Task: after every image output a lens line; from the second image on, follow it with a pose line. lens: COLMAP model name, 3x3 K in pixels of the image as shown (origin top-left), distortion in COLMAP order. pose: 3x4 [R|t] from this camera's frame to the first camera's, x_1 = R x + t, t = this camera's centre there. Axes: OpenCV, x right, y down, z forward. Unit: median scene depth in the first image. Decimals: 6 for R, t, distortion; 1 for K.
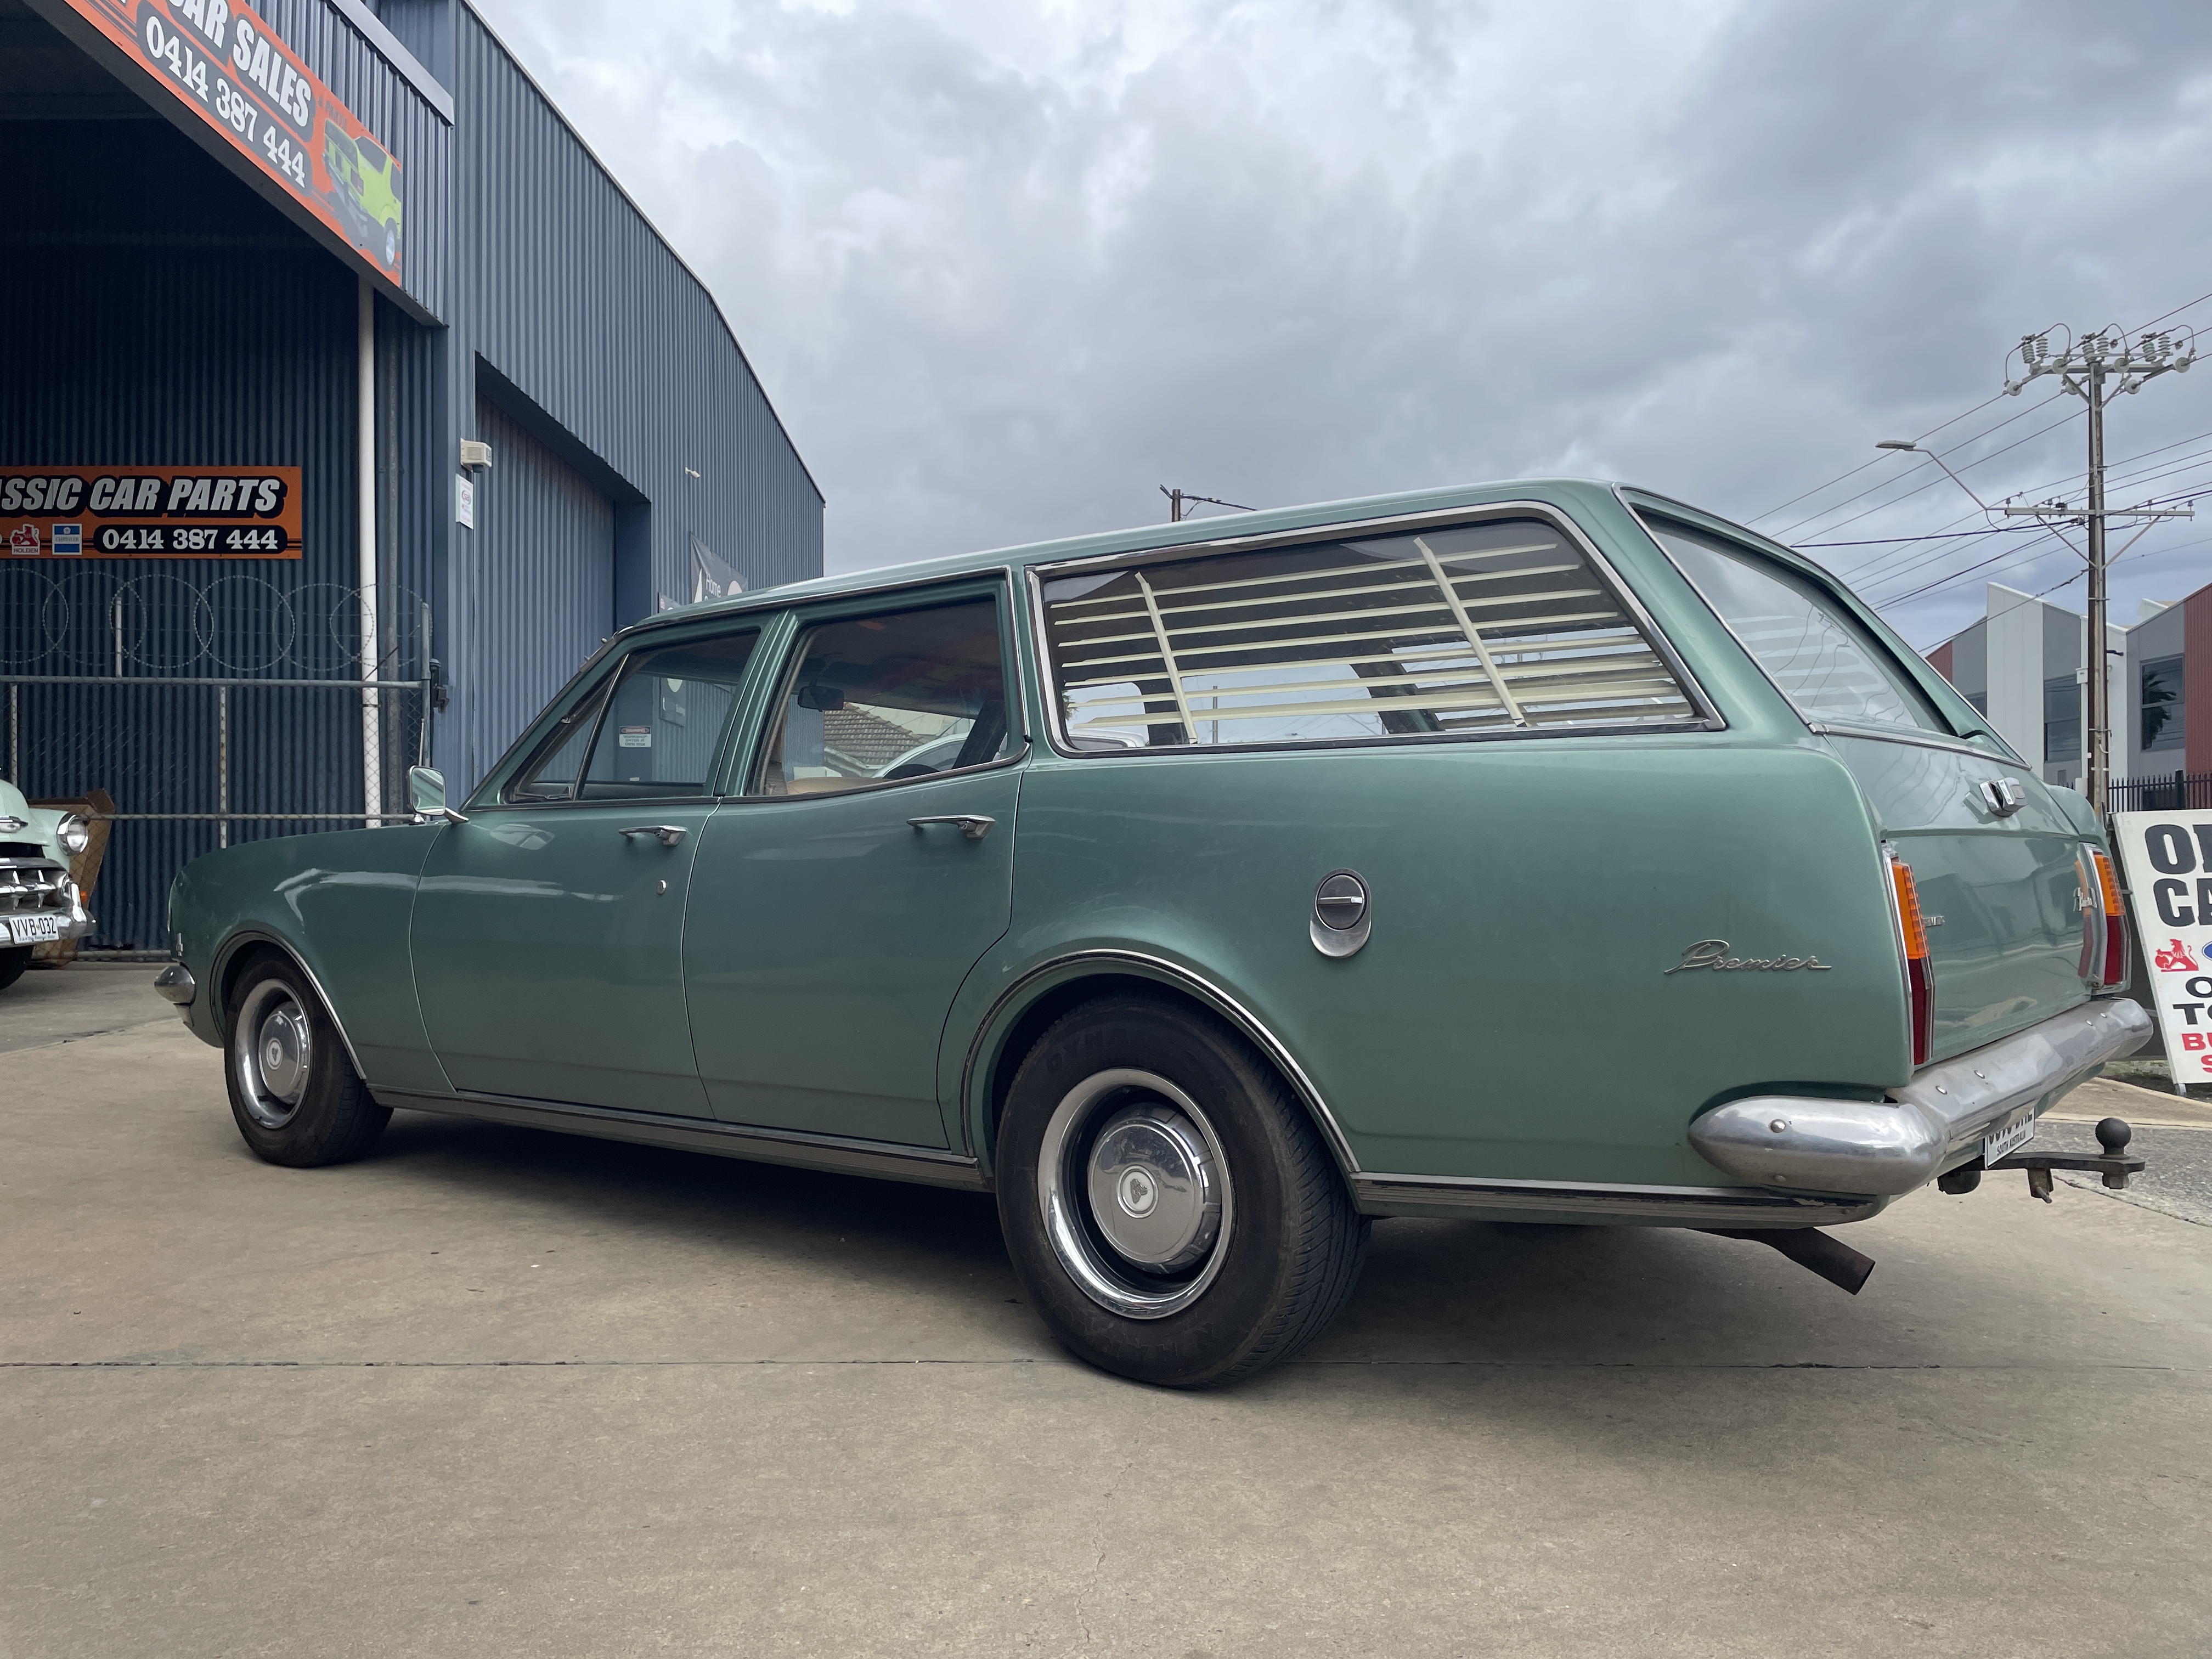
lens RADIAL K [[1670.4, 0, 1106.0], [0, 1670.4, 829.5], [0, 0, 1]] dist [0.082689, -0.113169]
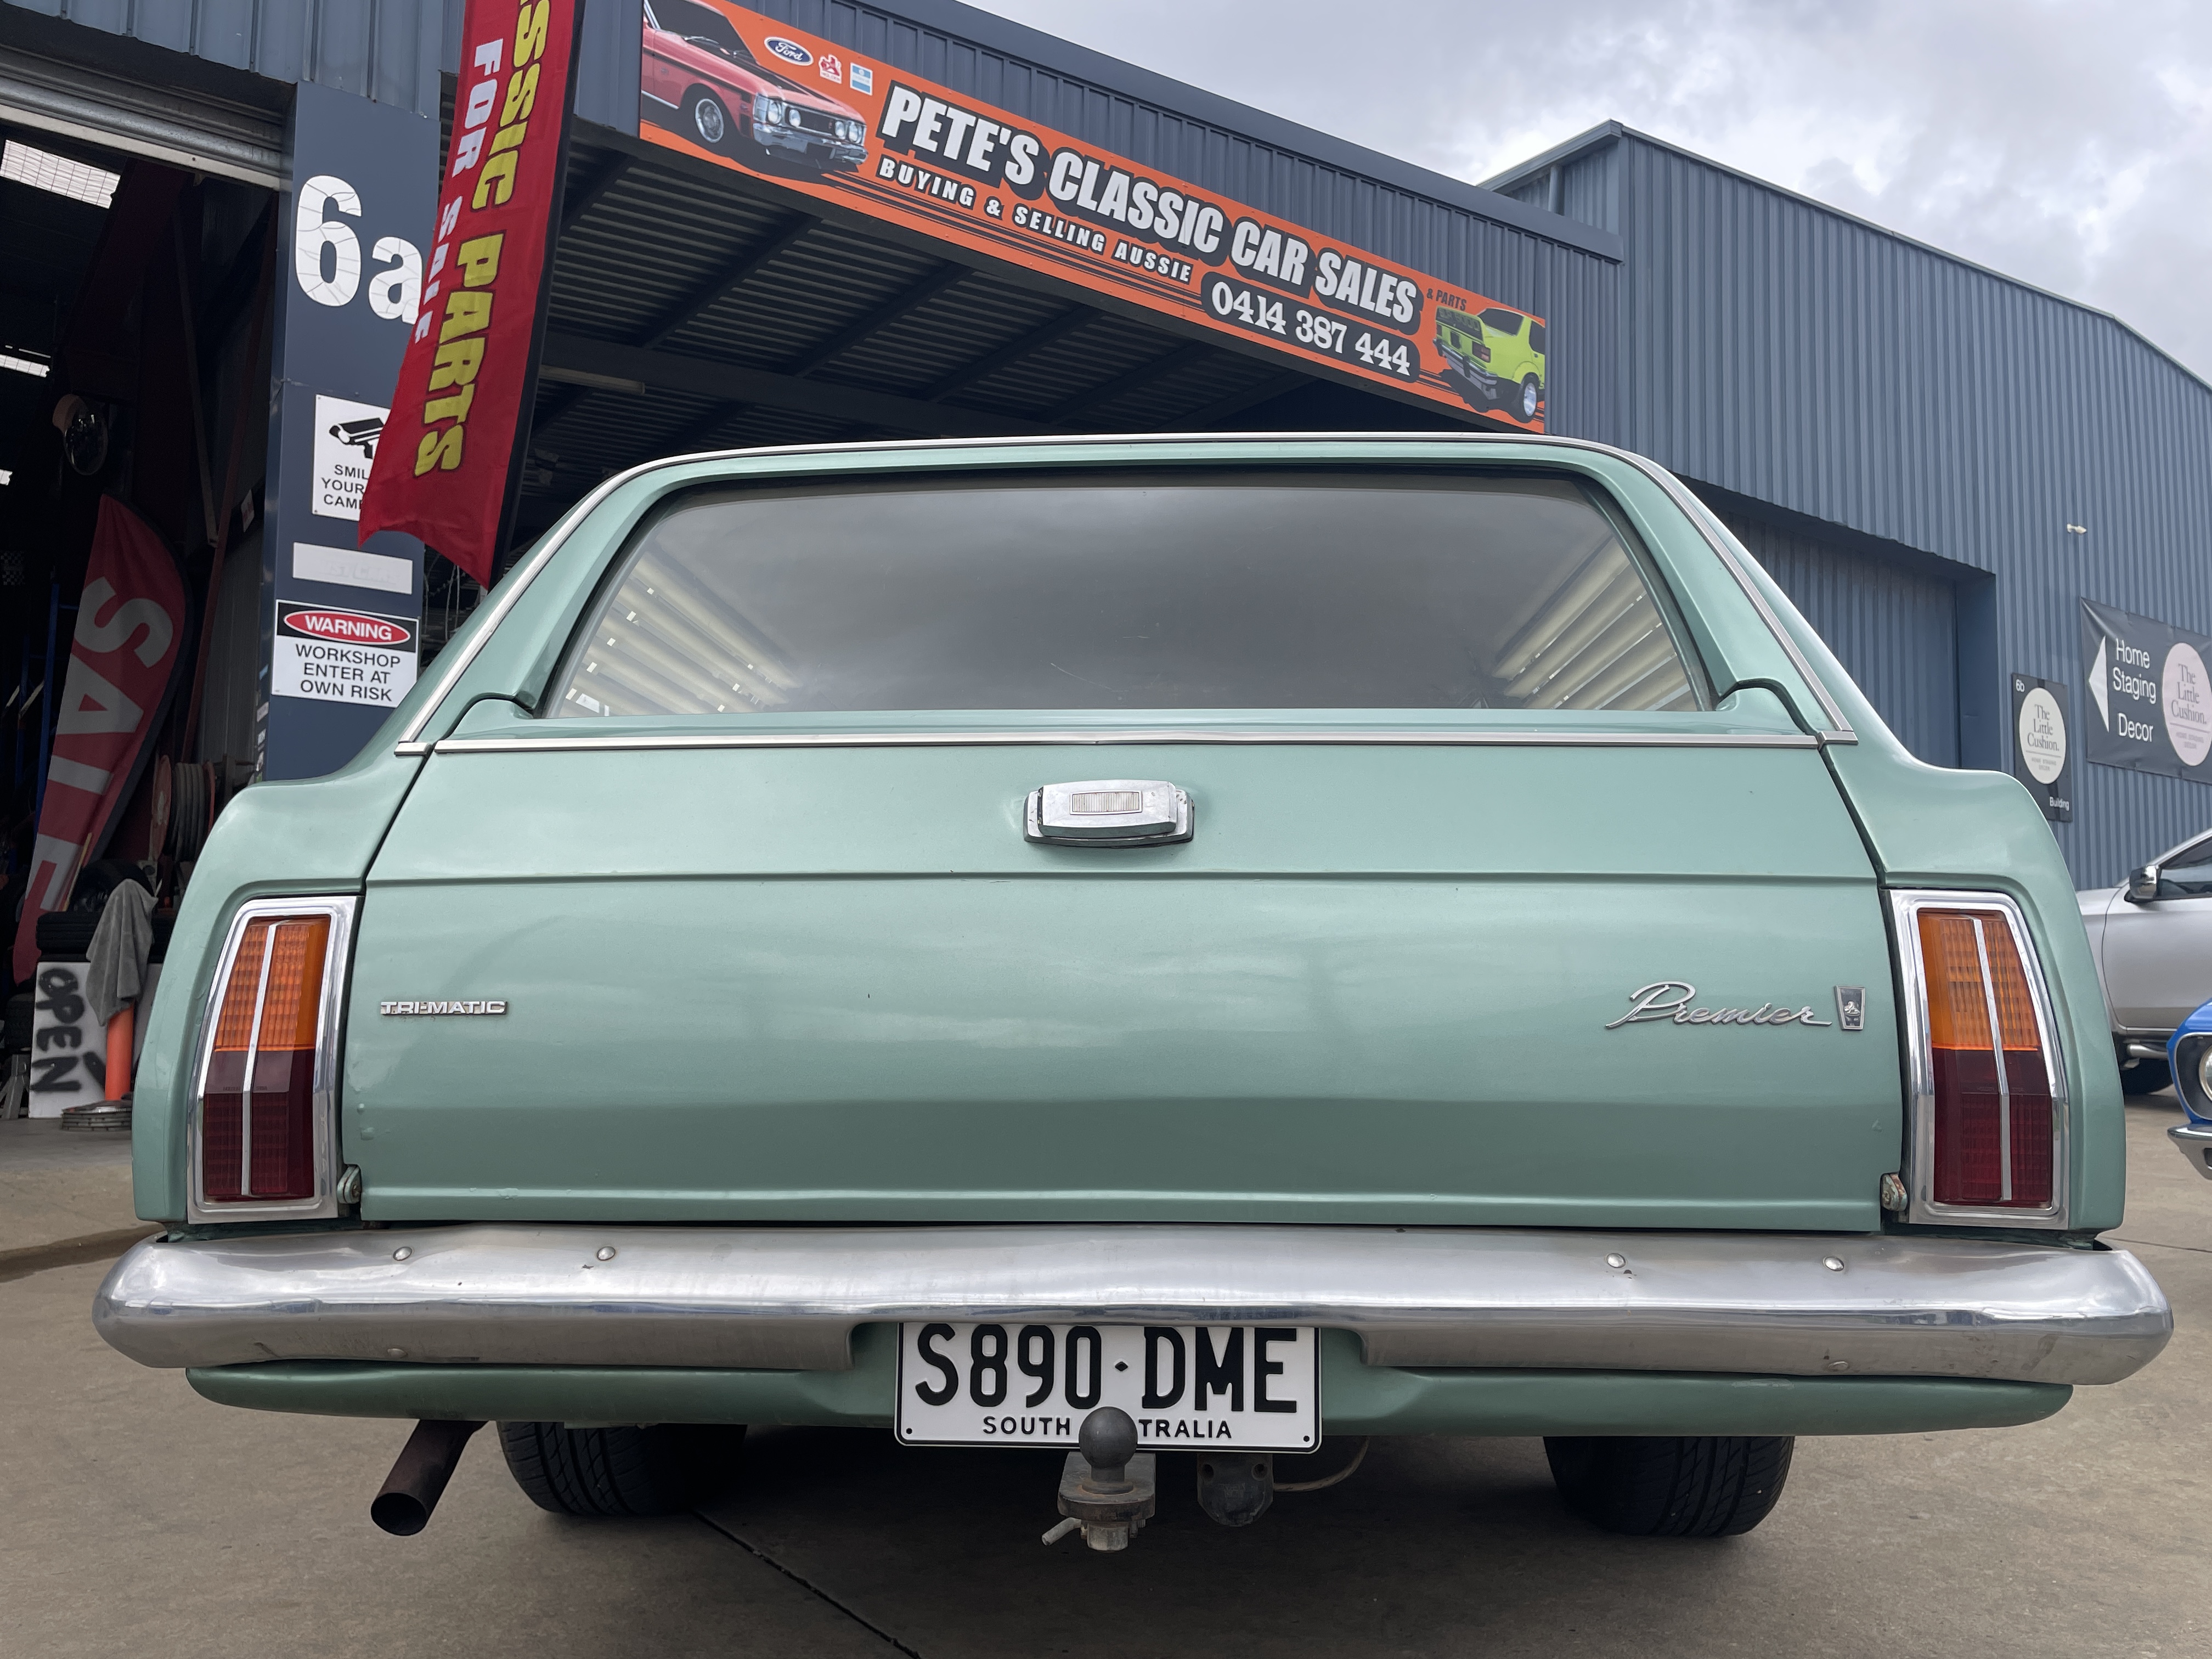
lens RADIAL K [[1670.4, 0, 1106.0], [0, 1670.4, 829.5], [0, 0, 1]] dist [0.082689, -0.113169]
pose [[0.588837, -0.072433, -0.805000, 0.310324], [0.010510, 0.996578, -0.081983, 0.012052], [0.808183, 0.039814, 0.587584, 0.210891]]
